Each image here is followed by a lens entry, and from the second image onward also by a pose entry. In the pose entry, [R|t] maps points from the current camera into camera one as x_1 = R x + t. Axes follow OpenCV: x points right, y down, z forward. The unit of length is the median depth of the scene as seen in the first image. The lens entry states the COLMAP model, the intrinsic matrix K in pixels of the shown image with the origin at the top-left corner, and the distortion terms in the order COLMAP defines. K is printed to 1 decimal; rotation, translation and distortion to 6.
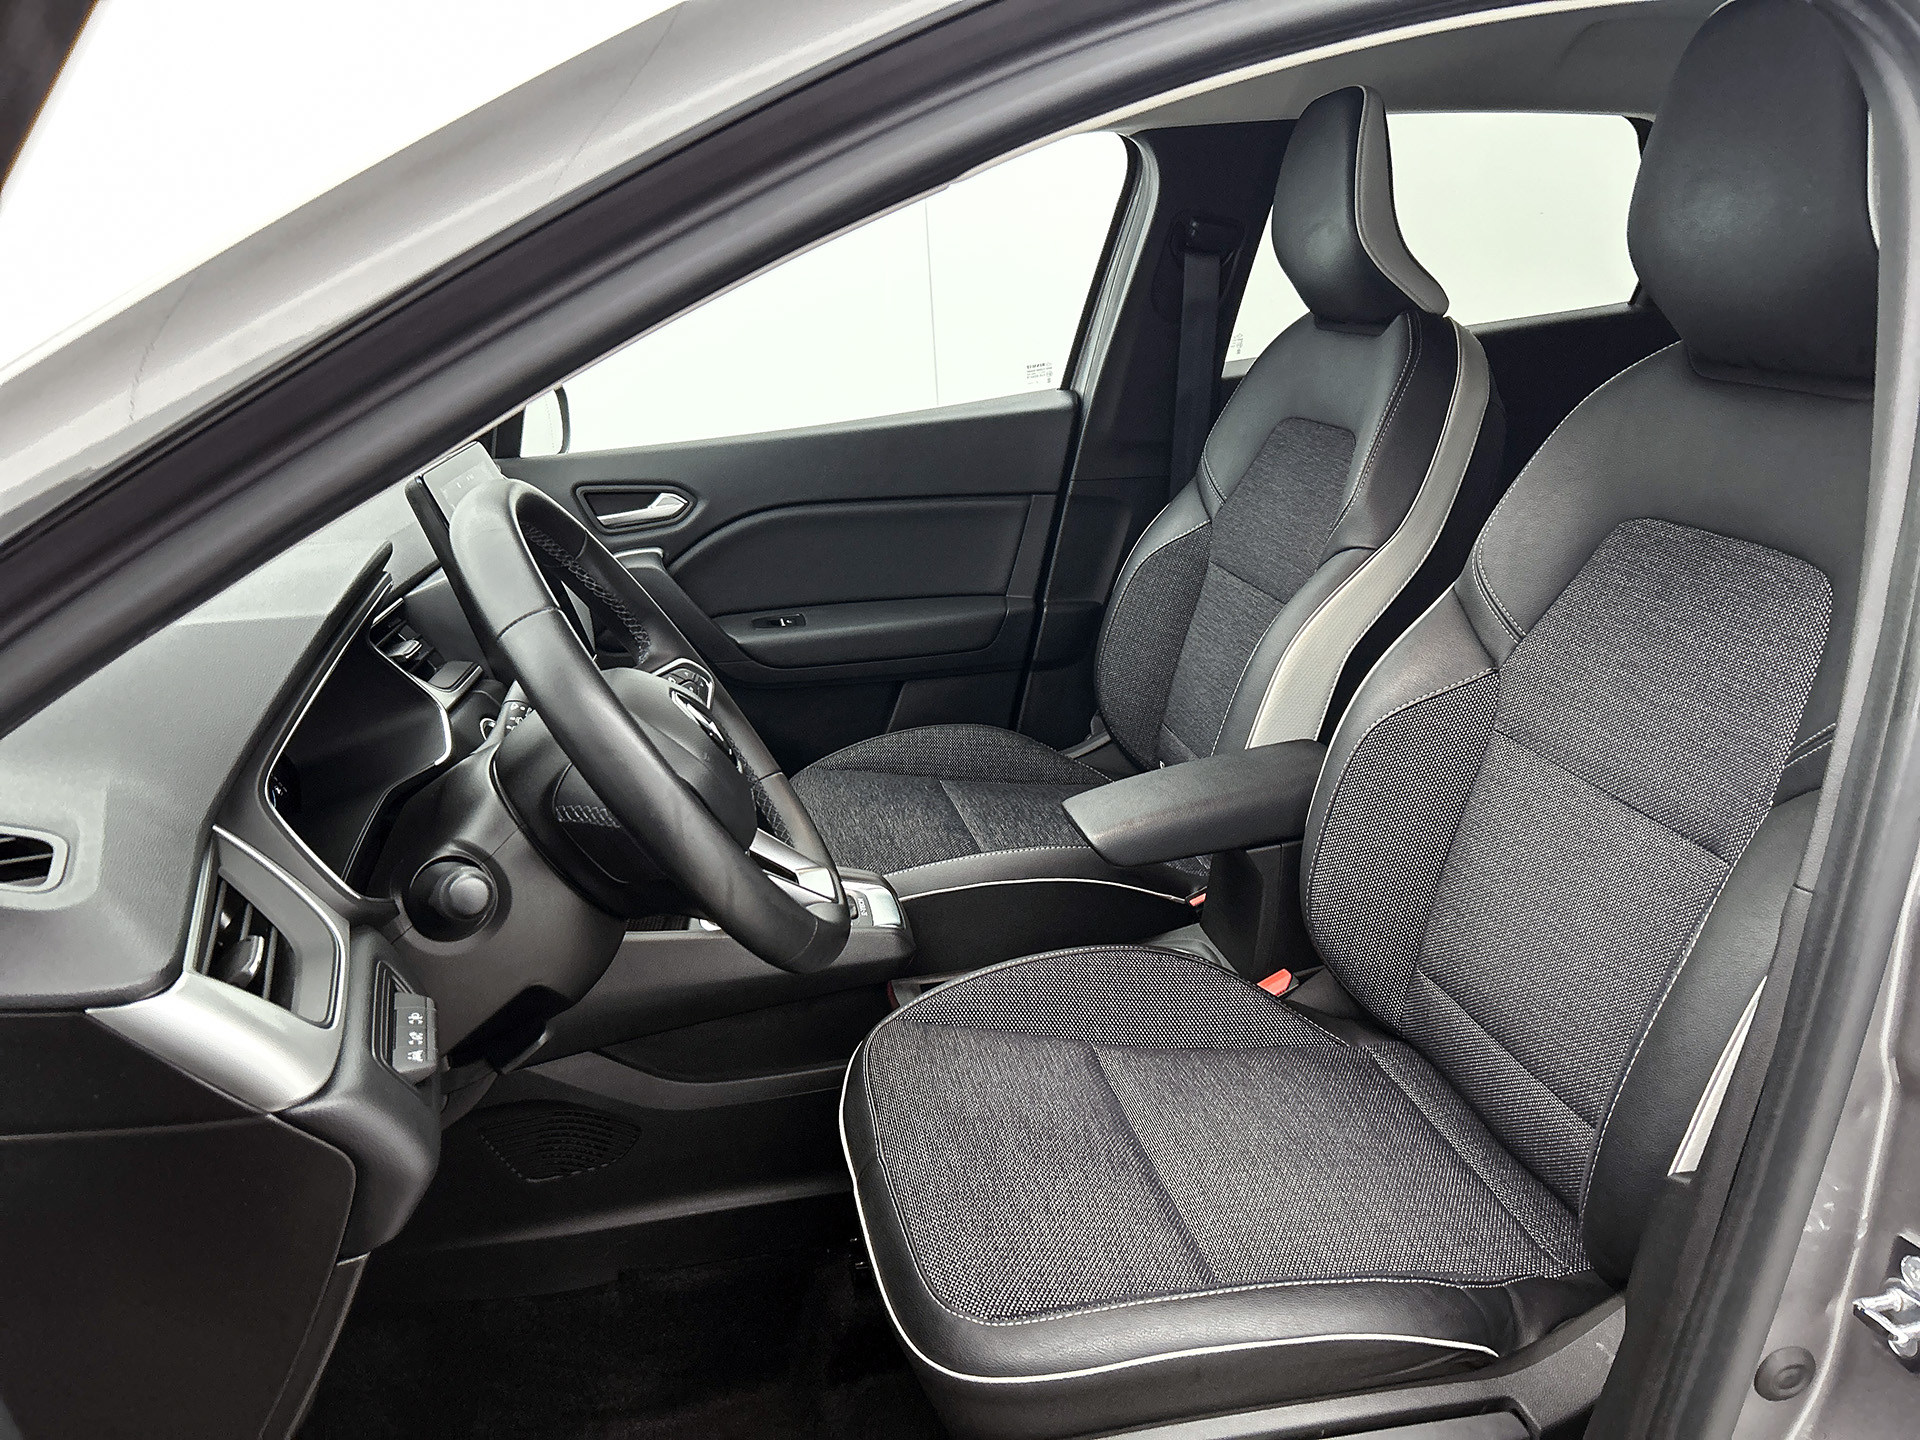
lens RADIAL K [[1416.1, 0, 916.3], [0, 1416.1, 740.1], [0, 0, 1]] dist [0.005727, -0.014660]
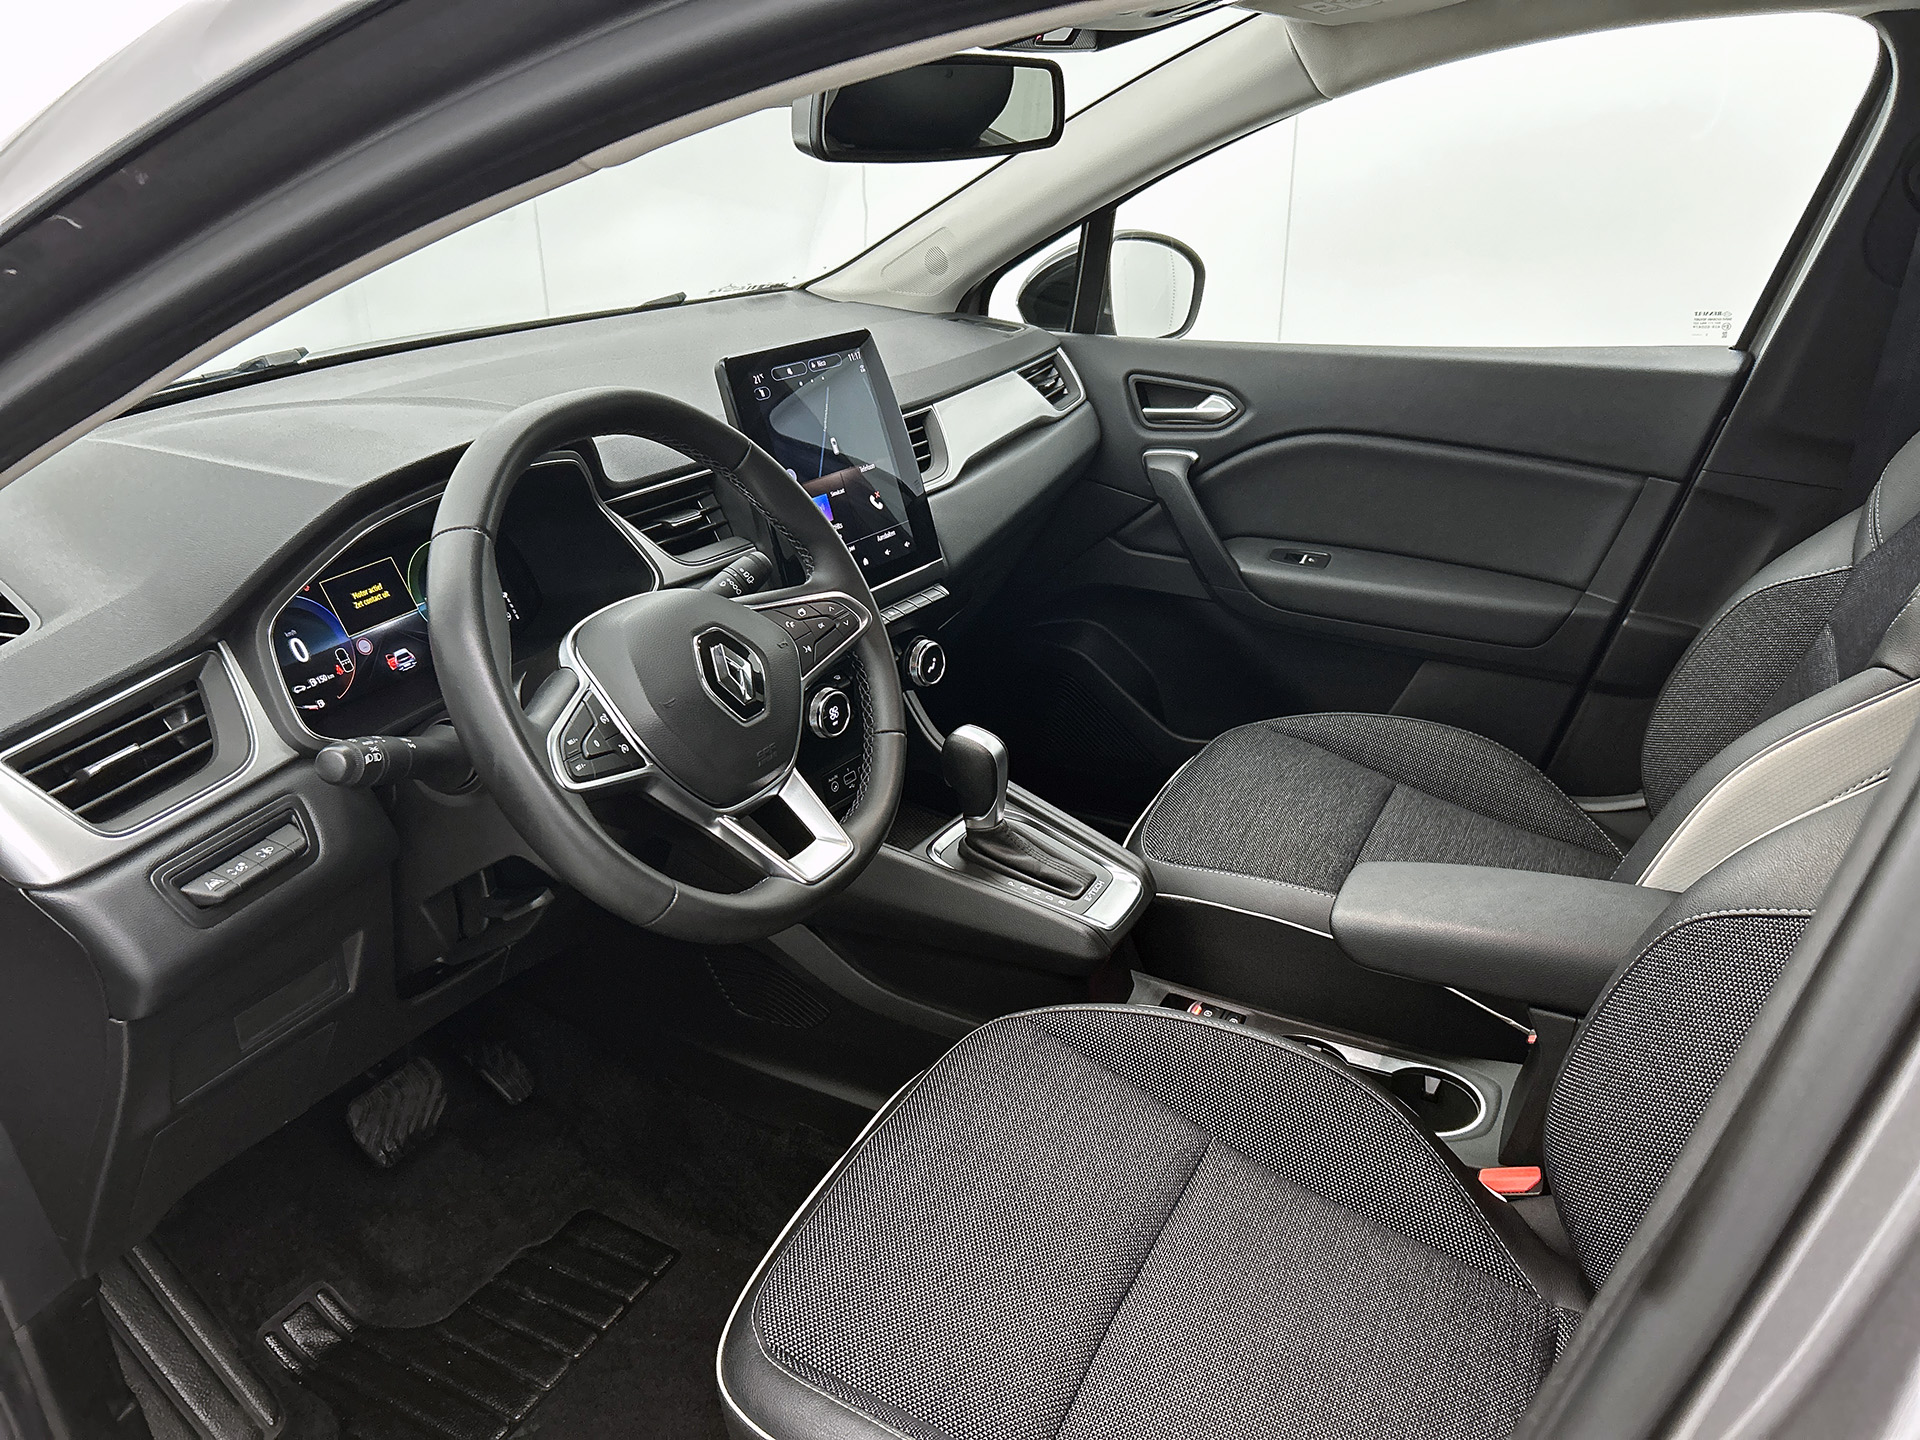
lens RADIAL K [[1416.1, 0, 960.6], [0, 1416.1, 721.4], [0, 0, 1]] dist [0.005727, -0.014660]
pose [[0.774289, 0.301792, -0.556236, 0.270174], [-0.238825, 0.953319, 0.184786, -0.099923], [0.586037, -0.010234, 0.810220, 0.140768]]
